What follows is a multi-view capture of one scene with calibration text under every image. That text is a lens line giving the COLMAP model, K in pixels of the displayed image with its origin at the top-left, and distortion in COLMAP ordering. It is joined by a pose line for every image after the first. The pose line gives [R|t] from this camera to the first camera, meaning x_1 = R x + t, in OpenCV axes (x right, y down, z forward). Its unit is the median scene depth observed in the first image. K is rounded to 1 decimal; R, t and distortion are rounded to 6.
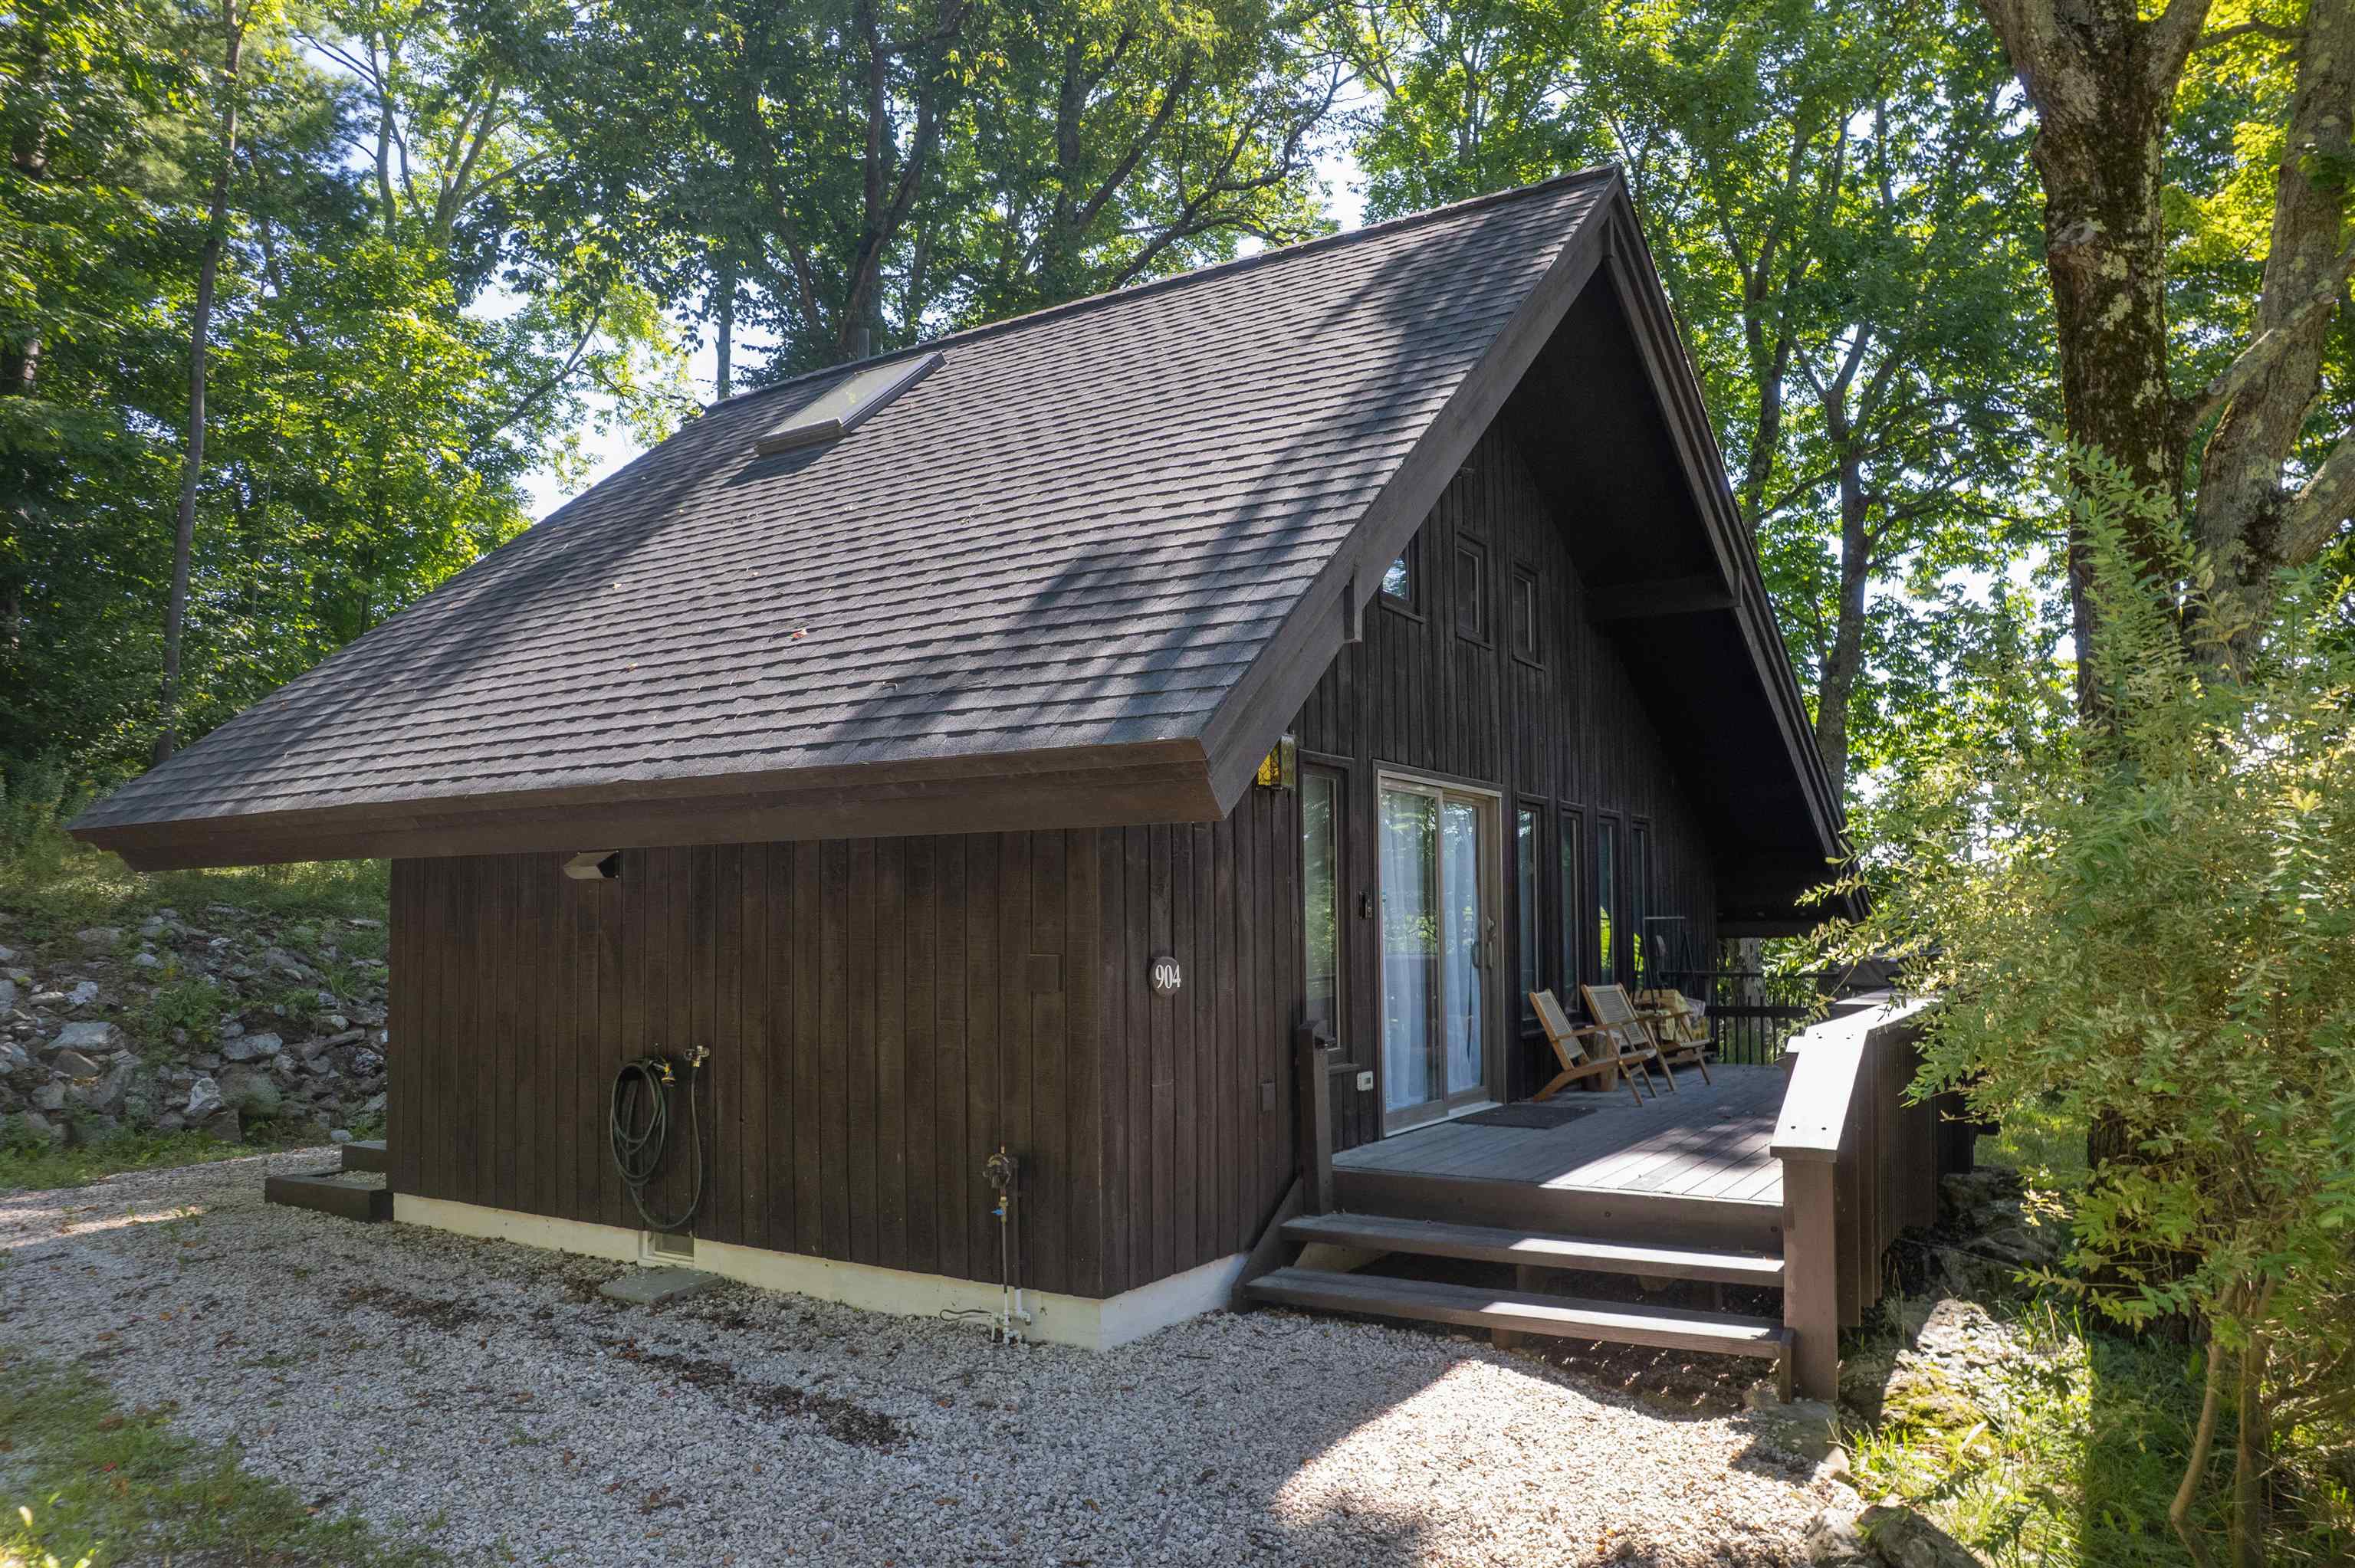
lens RADIAL K [[1593.2, 0, 1177.4], [0, 1593.2, 871.1], [0, 0, 1]] dist [-0.005489, 0.000170]
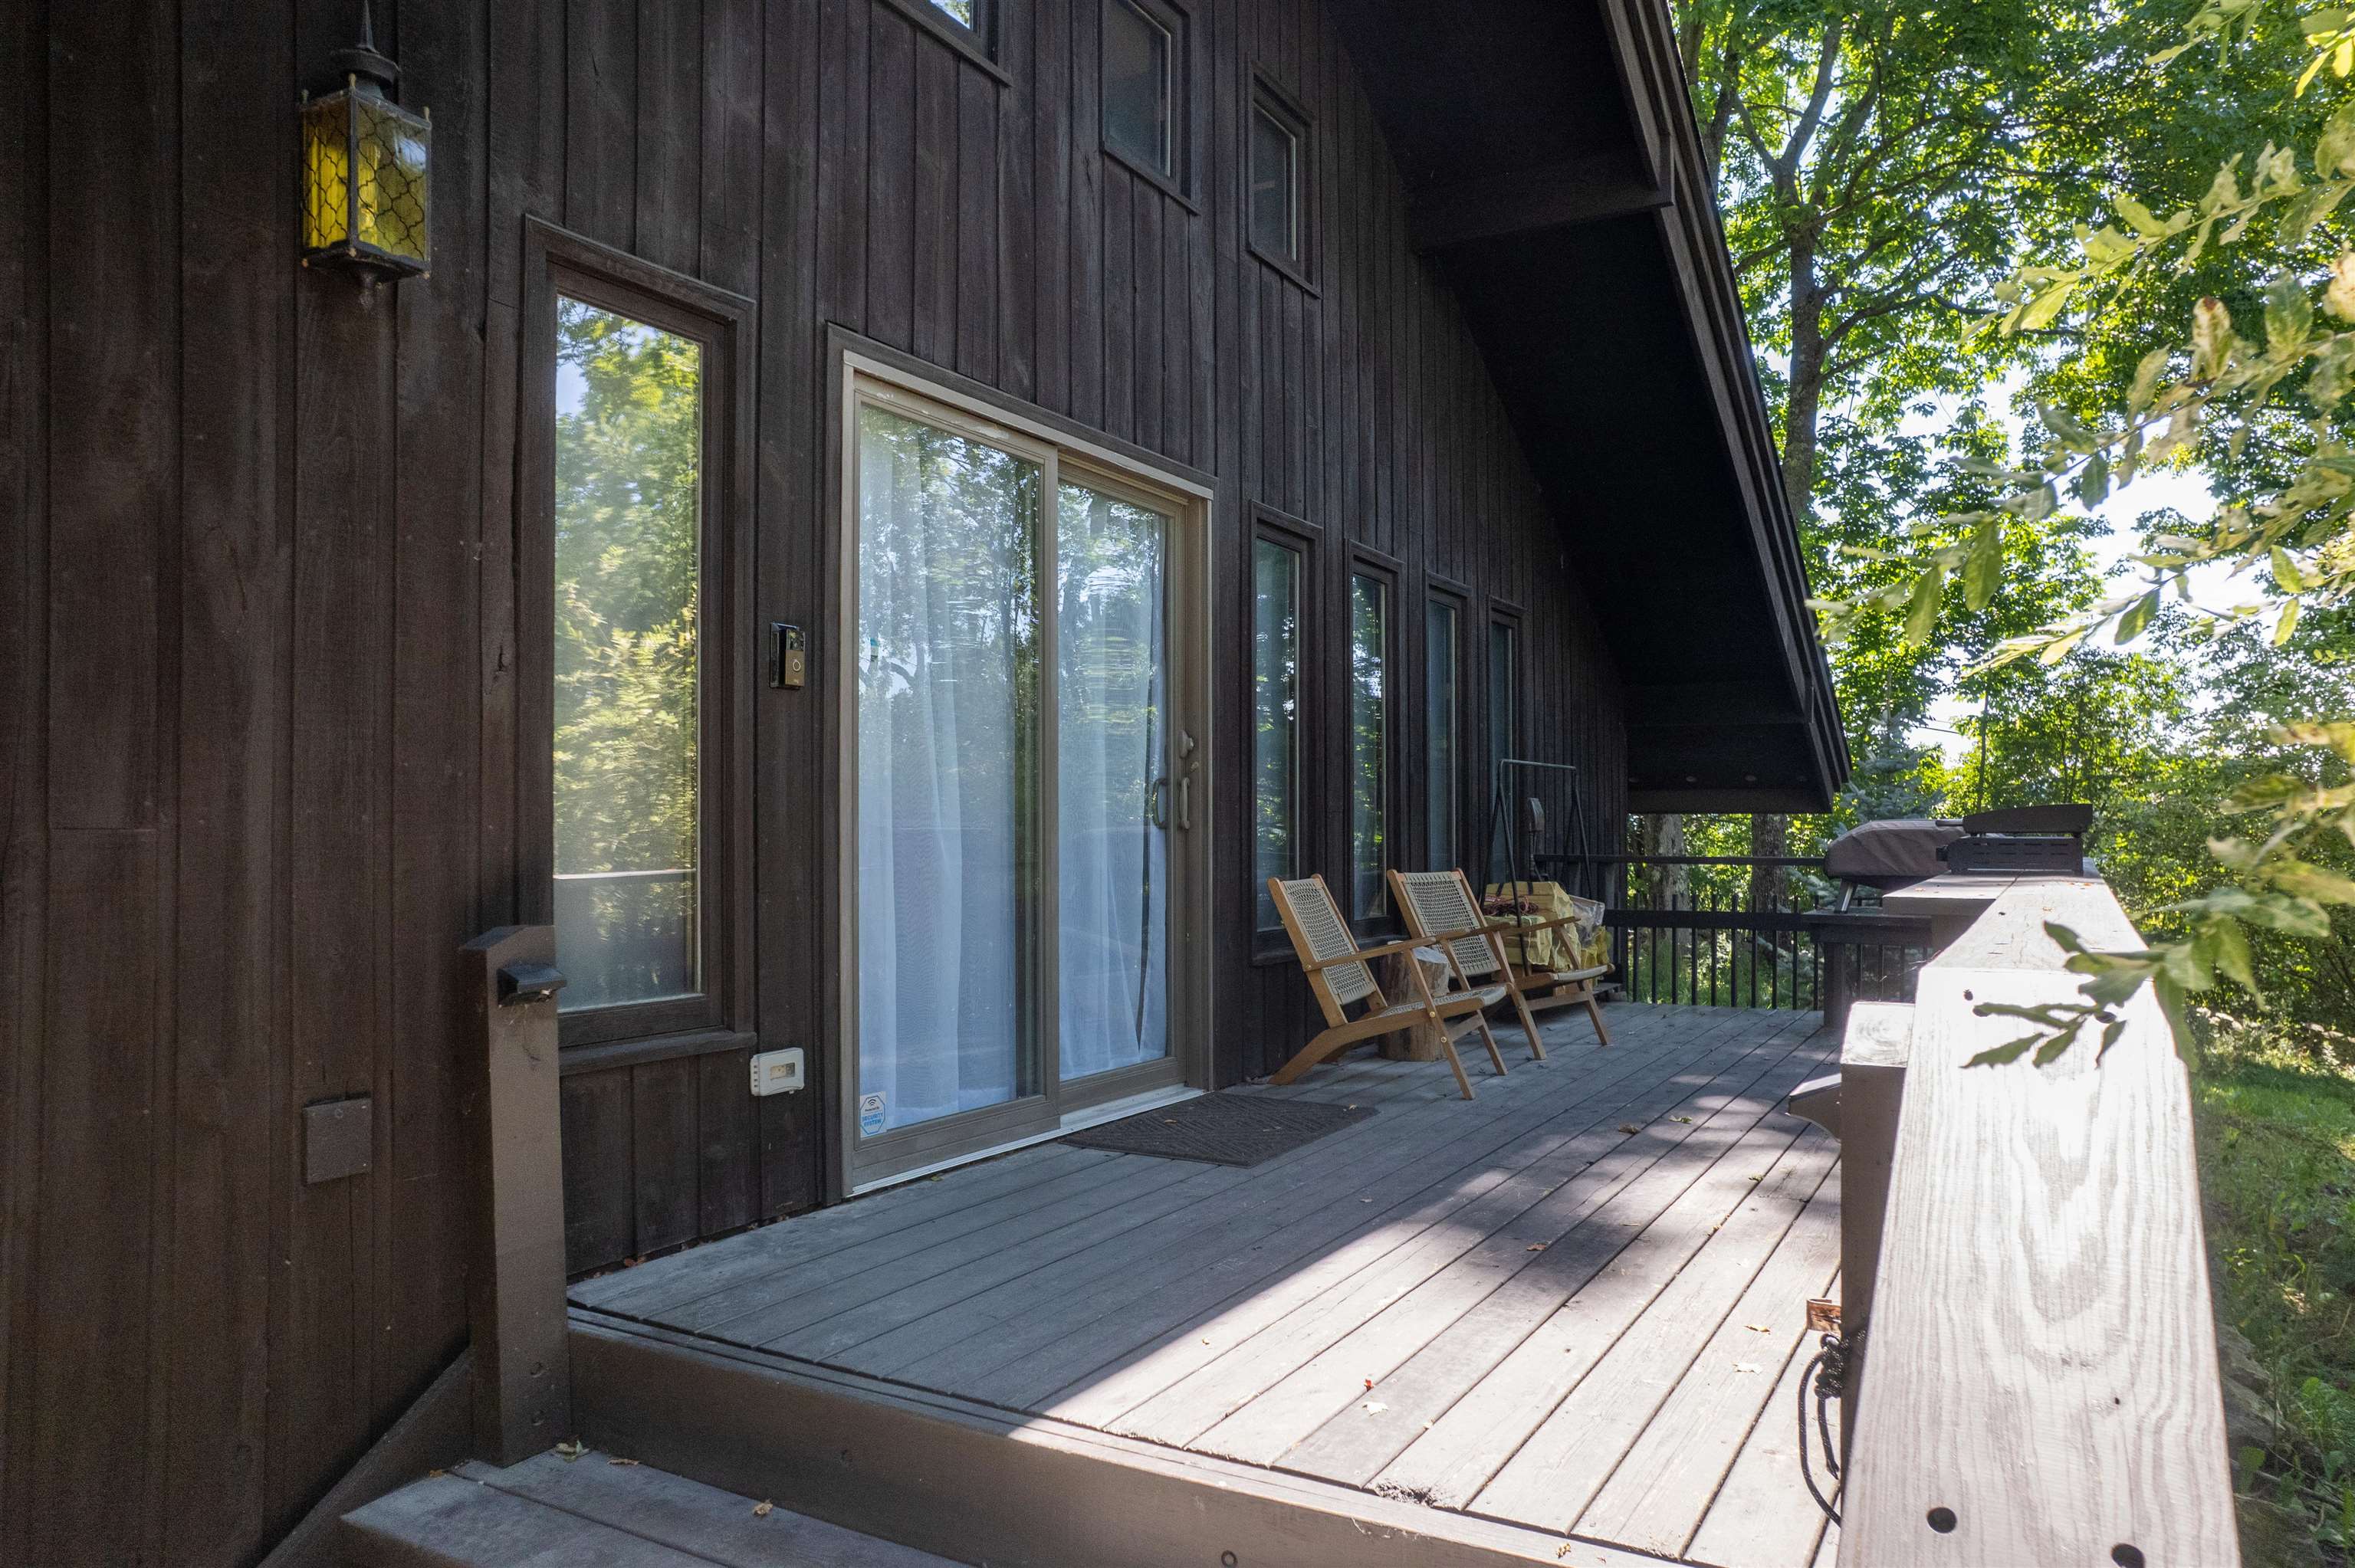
lens RADIAL K [[1568.9, 0, 1177.5], [0, 1568.9, 784.0], [0, 0, 1]] dist [-0.038051, 0.002413]
pose [[0.998995, 0.018388, 0.040878, 0.151983], [-0.018725, 0.999794, 0.007874, 0.036878], [-0.040725, -0.008631, 0.999133, 0.430870]]
